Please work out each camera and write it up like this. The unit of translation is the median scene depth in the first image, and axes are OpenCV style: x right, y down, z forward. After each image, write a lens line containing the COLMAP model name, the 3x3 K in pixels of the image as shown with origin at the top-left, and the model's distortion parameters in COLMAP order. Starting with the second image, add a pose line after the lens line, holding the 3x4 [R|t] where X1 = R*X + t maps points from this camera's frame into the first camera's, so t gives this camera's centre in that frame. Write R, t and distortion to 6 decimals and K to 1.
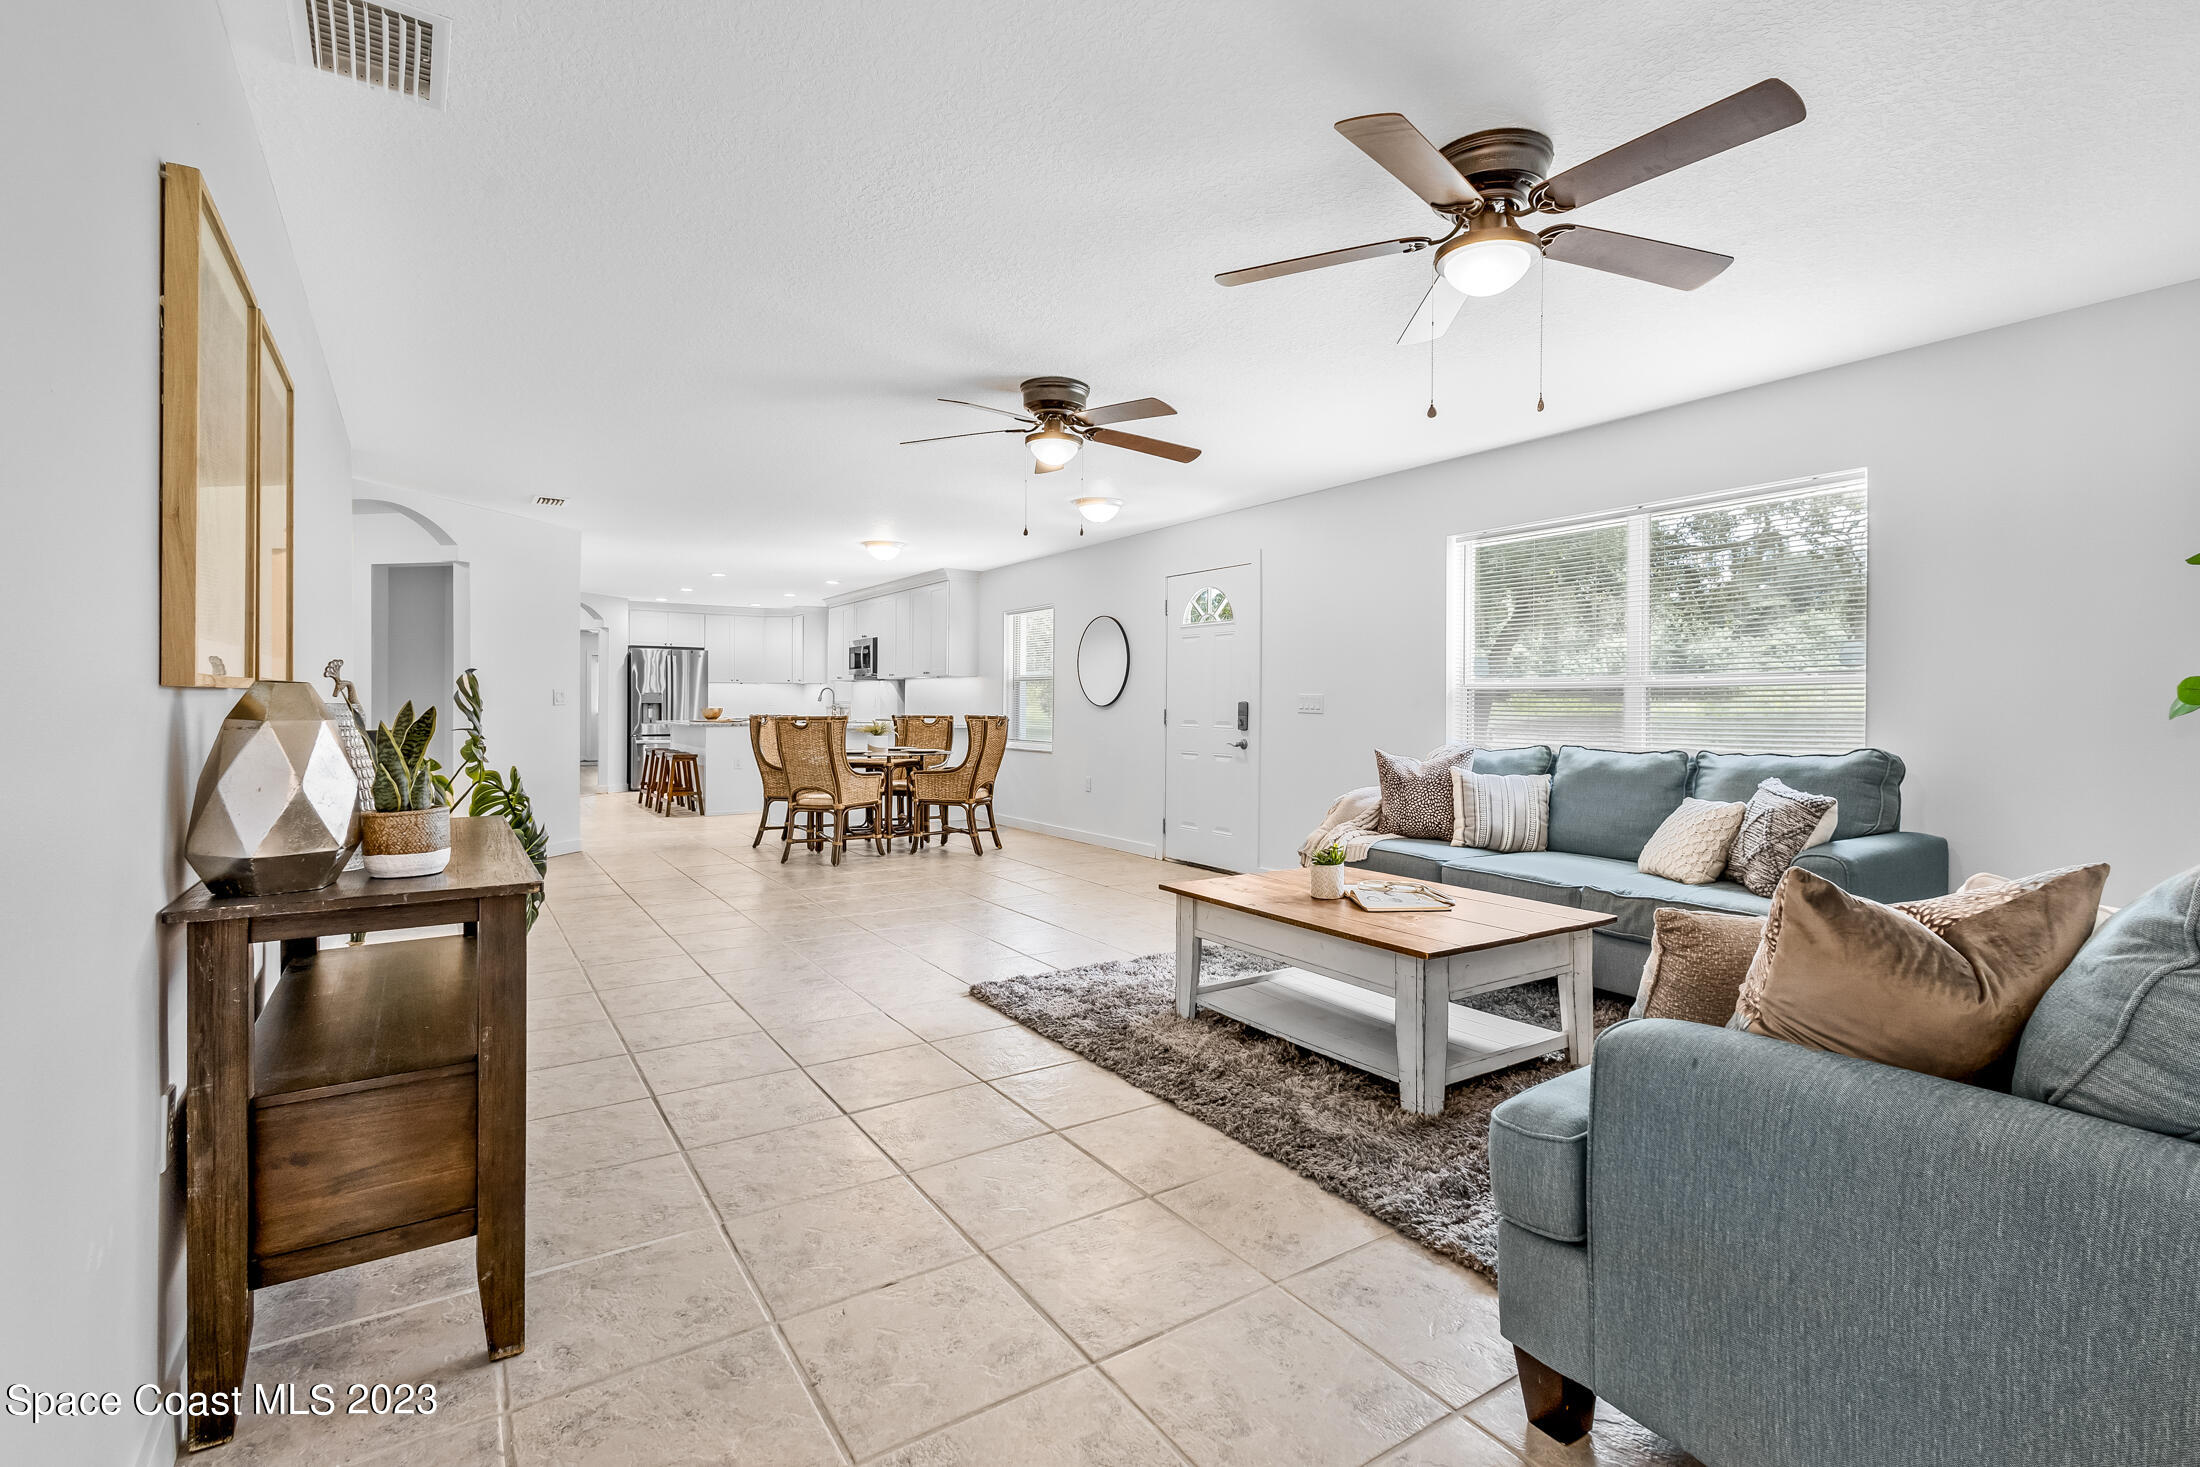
lens RADIAL K [[1023.0, 0, 1120.4], [0, 1023.0, 712.8], [0, 0, 1]] dist [0.006788, 0.000432]
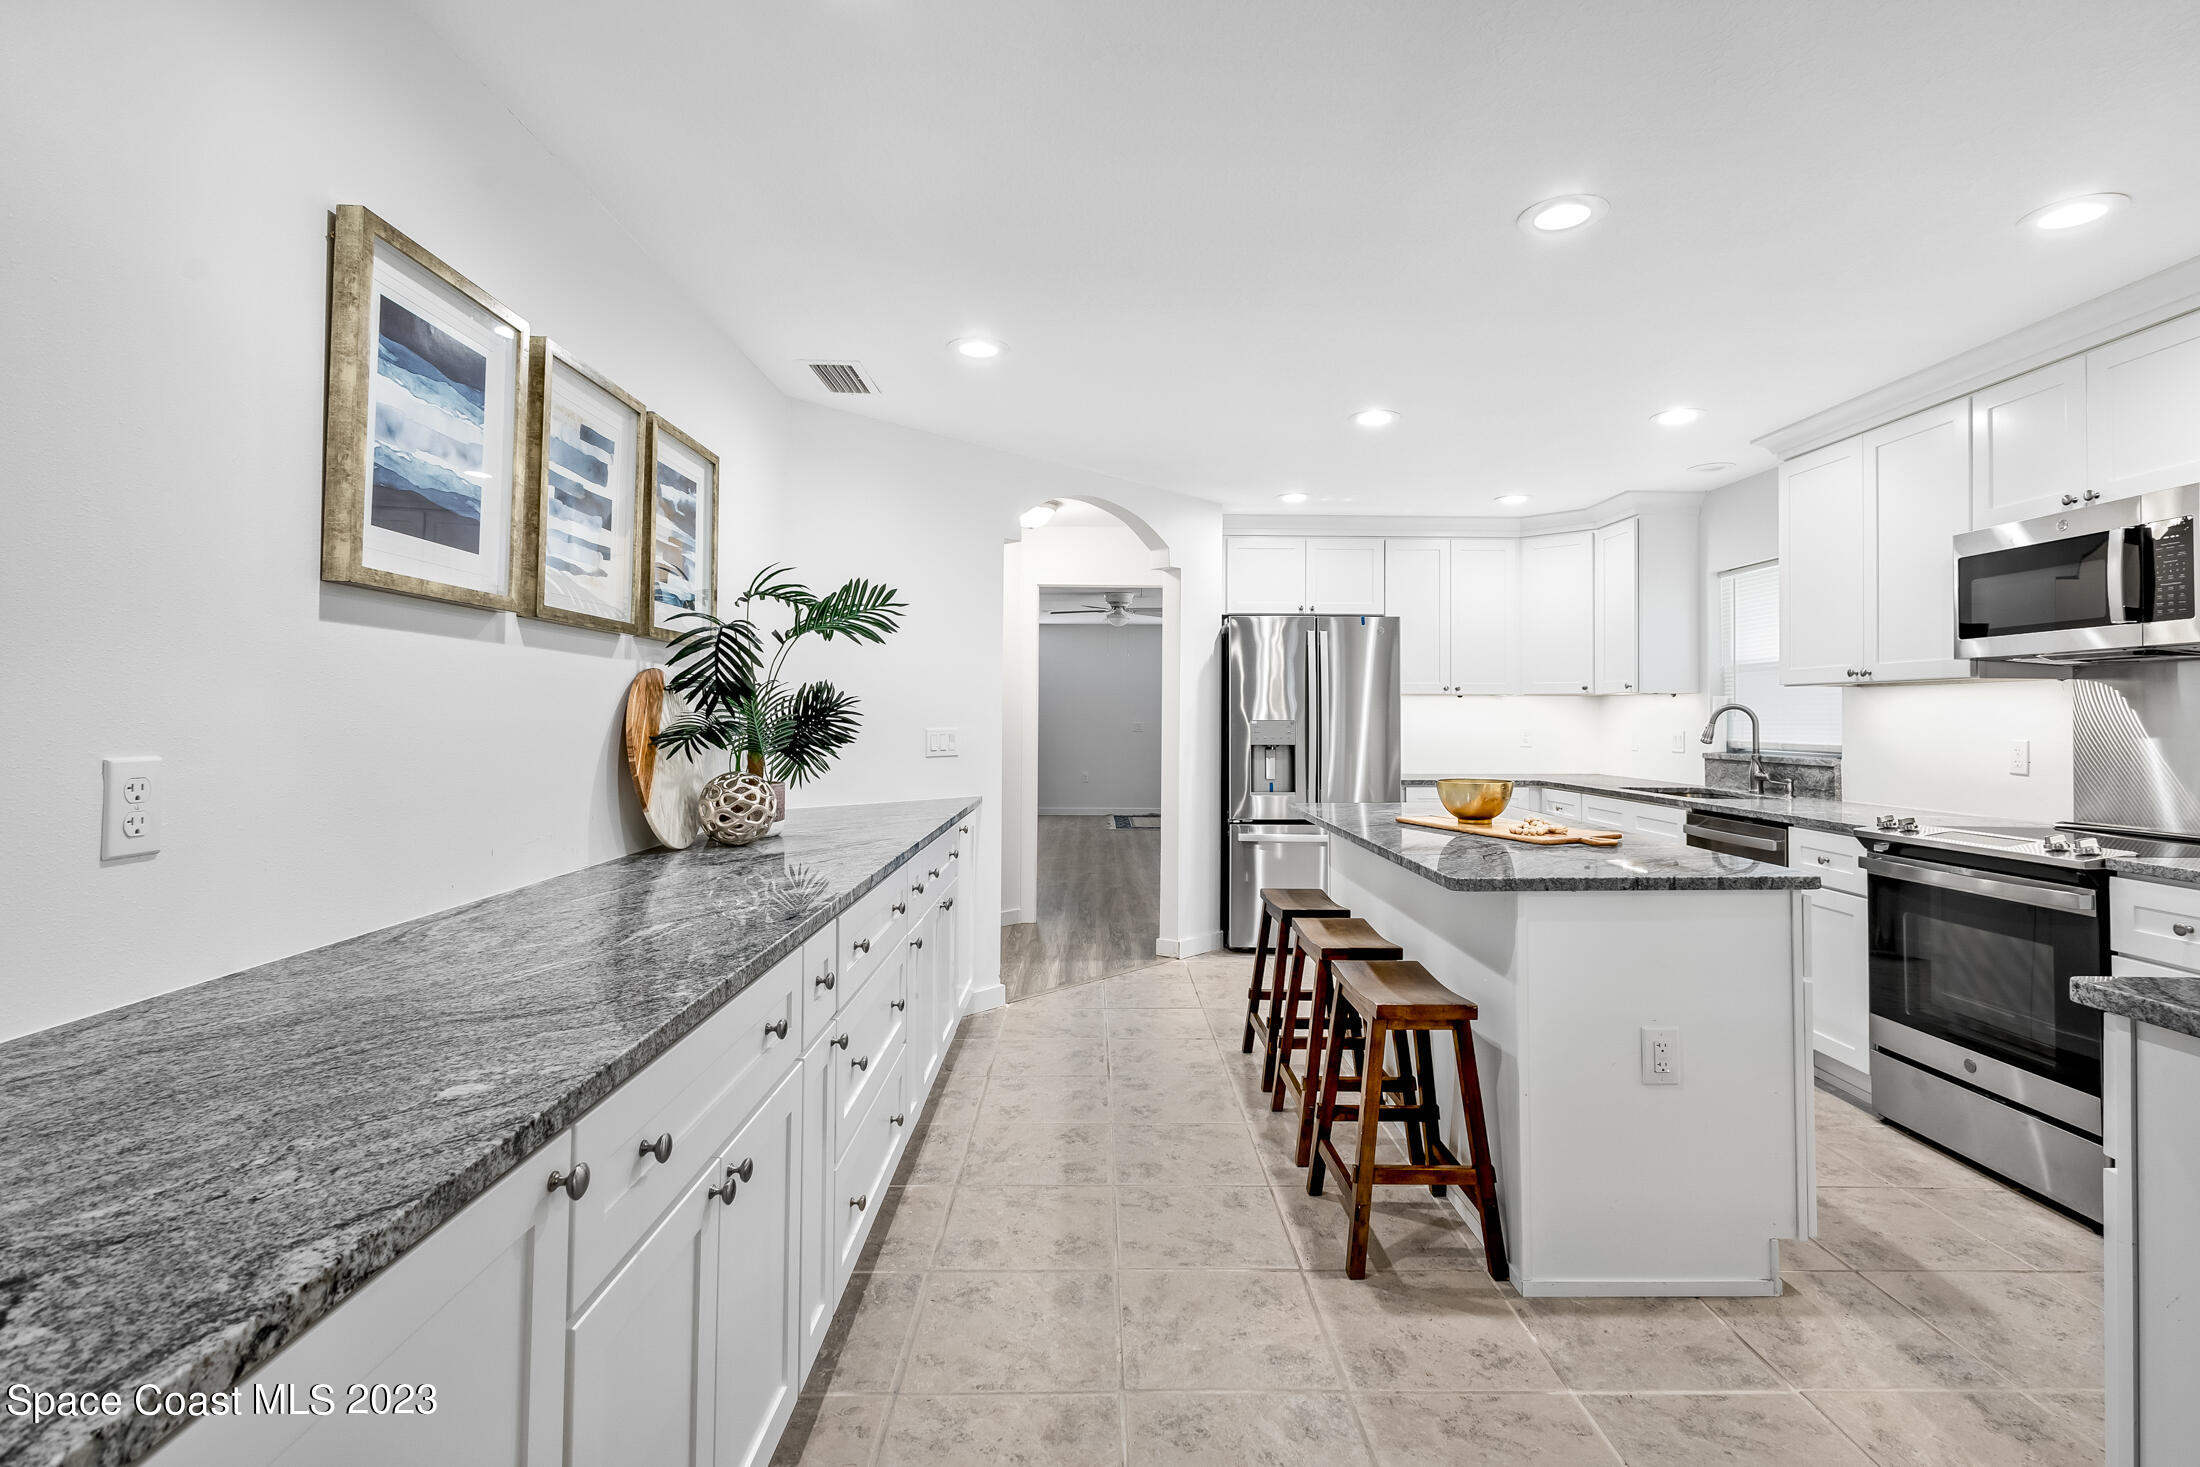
lens RADIAL K [[1023.0, 0, 1120.4], [0, 1023.0, 712.8], [0, 0, 1]] dist [0.006788, 0.000432]
pose [[0.846478, -0.003578, -0.532412, -0.325294], [-0.004155, 0.999903, -0.013326, -0.019672], [0.532407, 0.013492, 0.846381, 0.692476]]
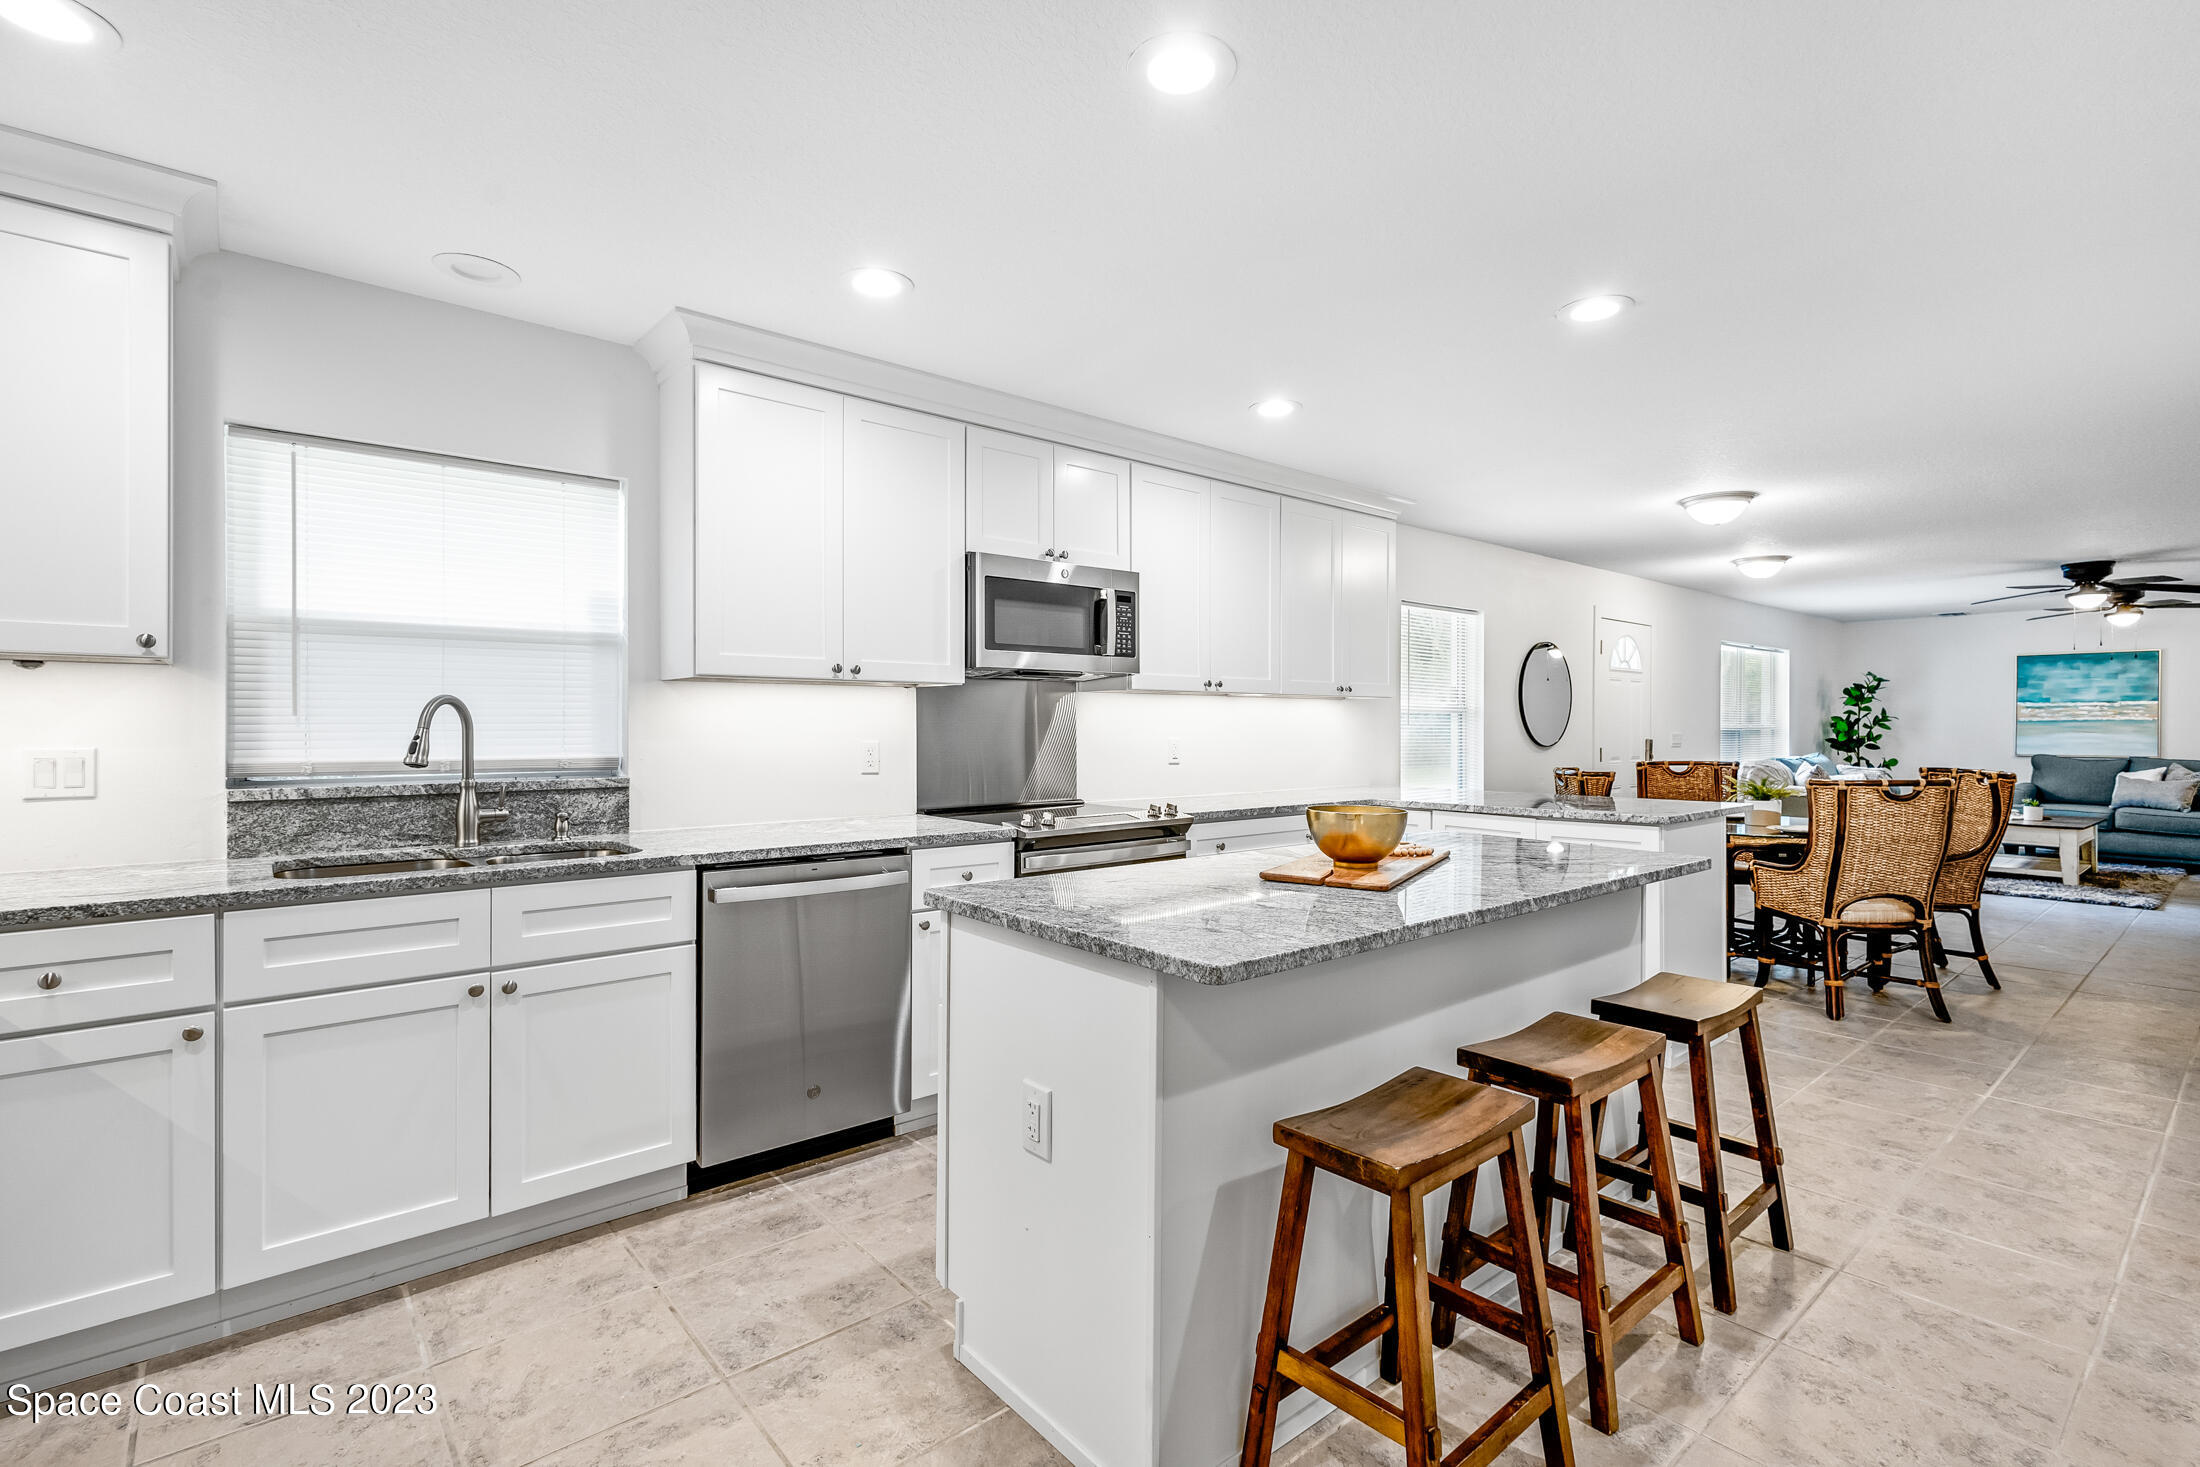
lens RADIAL K [[1023.0, 0, 1120.4], [0, 1023.0, 712.8], [0, 0, 1]] dist [0.006788, 0.000432]
pose [[-0.122751, 0.004211, 0.992429, -0.598346], [0.004583, 0.999983, -0.003676, -0.024334], [-0.992427, 0.004097, -0.122768, 1.062922]]
